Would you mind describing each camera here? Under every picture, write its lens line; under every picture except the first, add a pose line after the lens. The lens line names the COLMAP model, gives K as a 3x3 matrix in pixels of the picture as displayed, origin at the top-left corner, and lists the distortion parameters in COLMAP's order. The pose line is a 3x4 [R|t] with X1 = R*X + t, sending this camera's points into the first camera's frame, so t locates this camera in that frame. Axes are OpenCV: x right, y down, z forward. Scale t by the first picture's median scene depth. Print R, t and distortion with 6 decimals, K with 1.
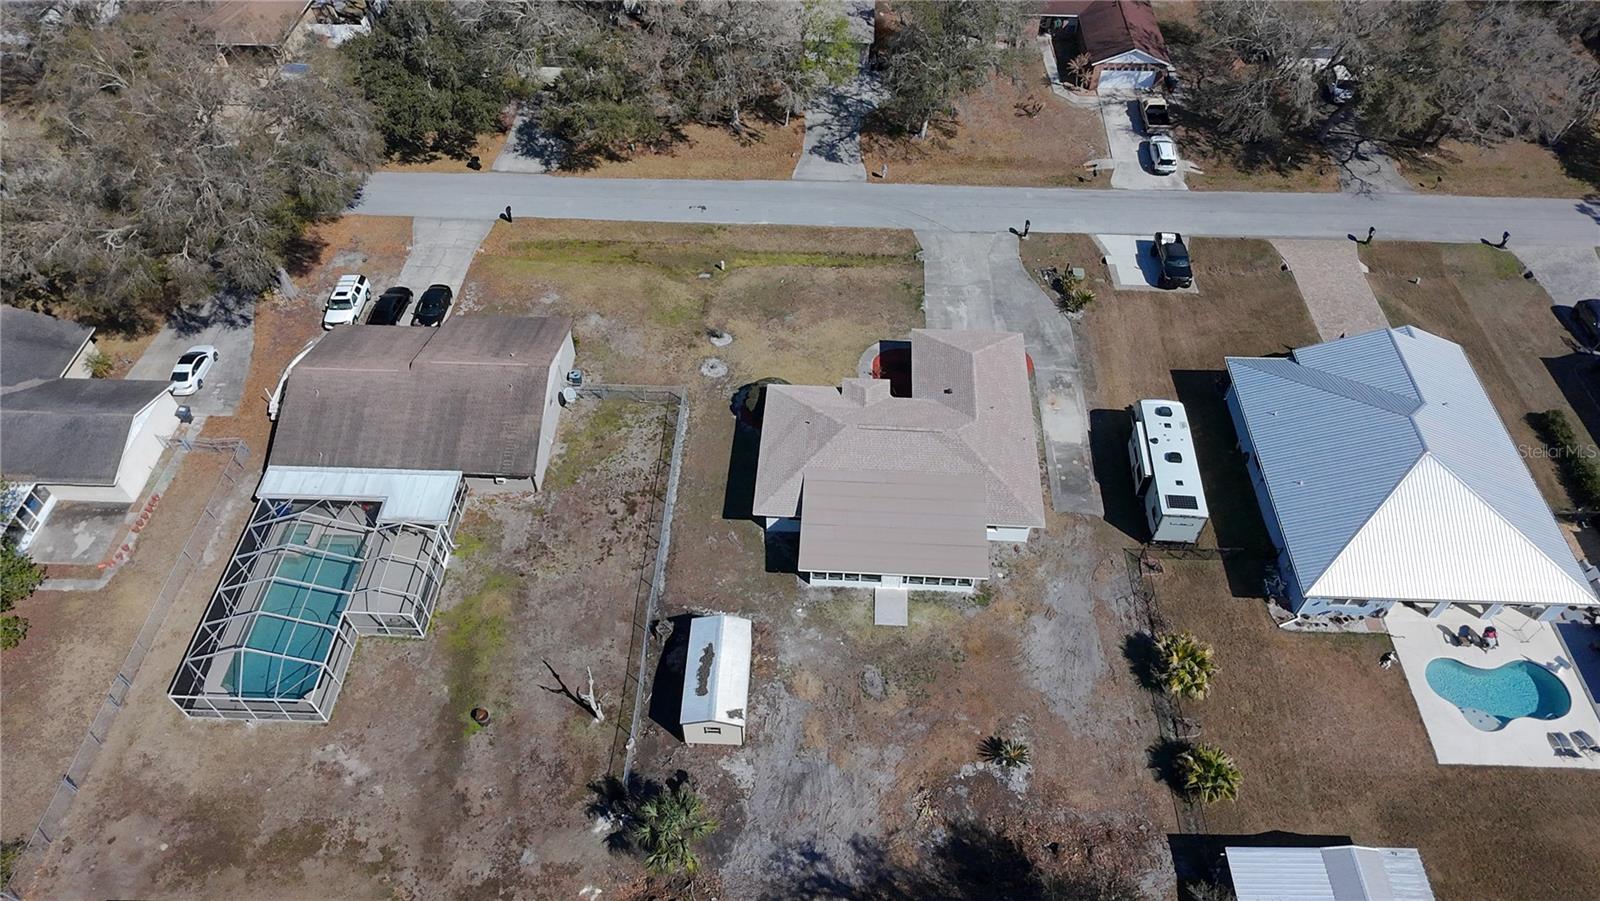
lens RADIAL K [[1022.3, 0, 804.5], [0, 1022.3, 447.5], [0, 0, 1]] dist [0.003173, -0.001462]
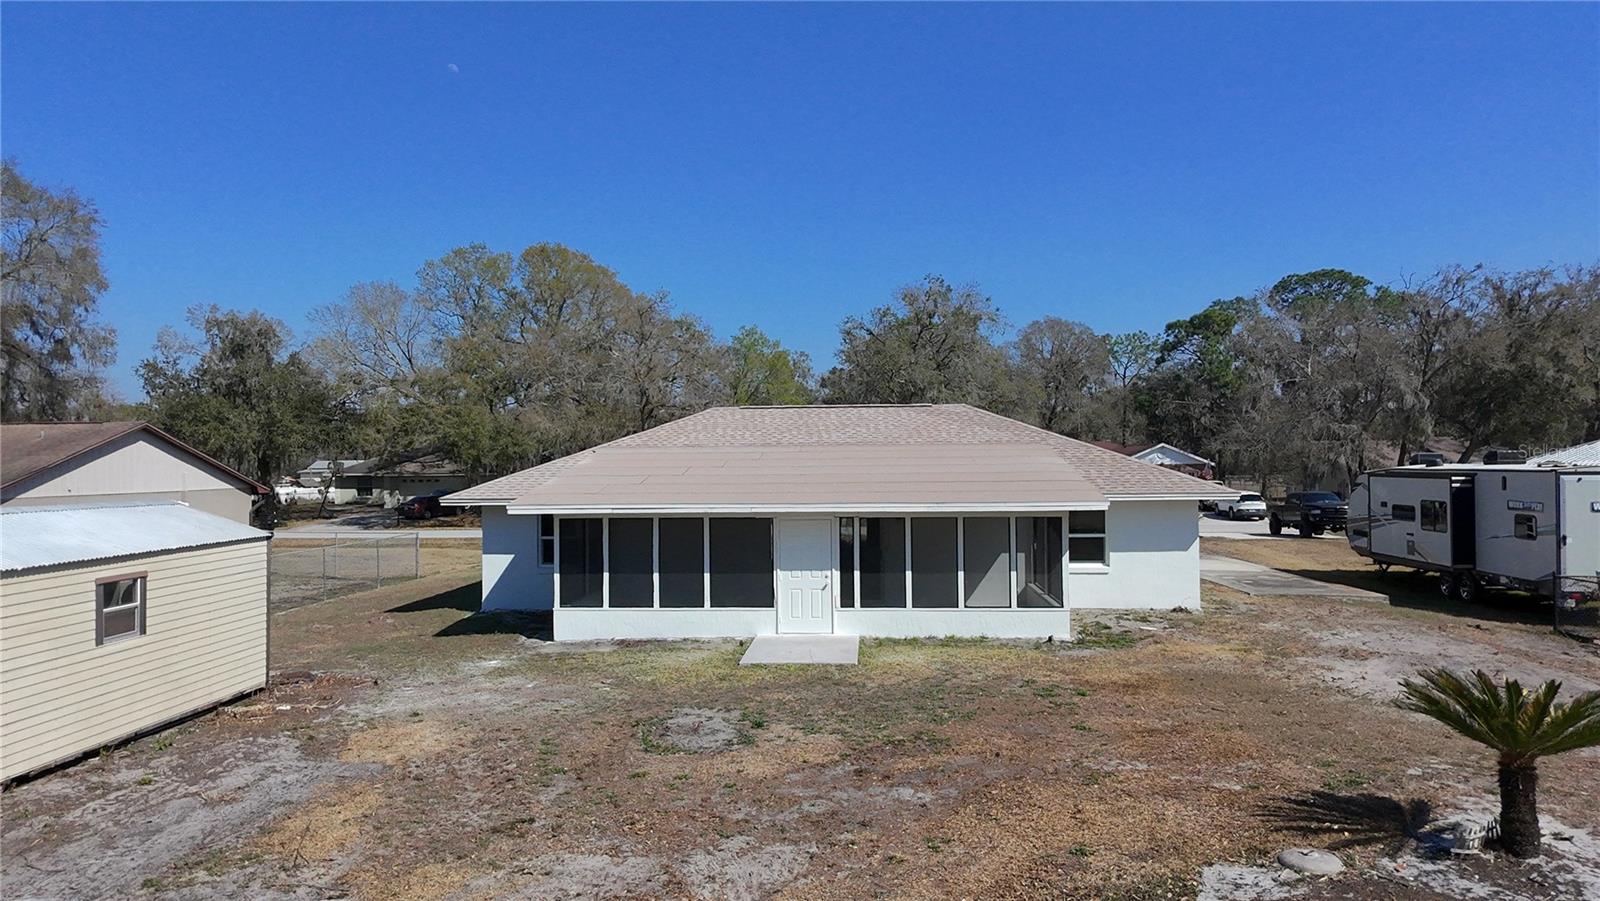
lens RADIAL K [[1022.3, 0, 808.7], [0, 1022.3, 459.9], [0, 0, 1]] dist [0.003173, -0.001462]
pose [[0.999965, 0.003605, -0.007580, 0.087496], [-0.008111, 0.647367, -0.762135, 0.341455], [0.002159, 0.762170, 0.647373, 0.758227]]
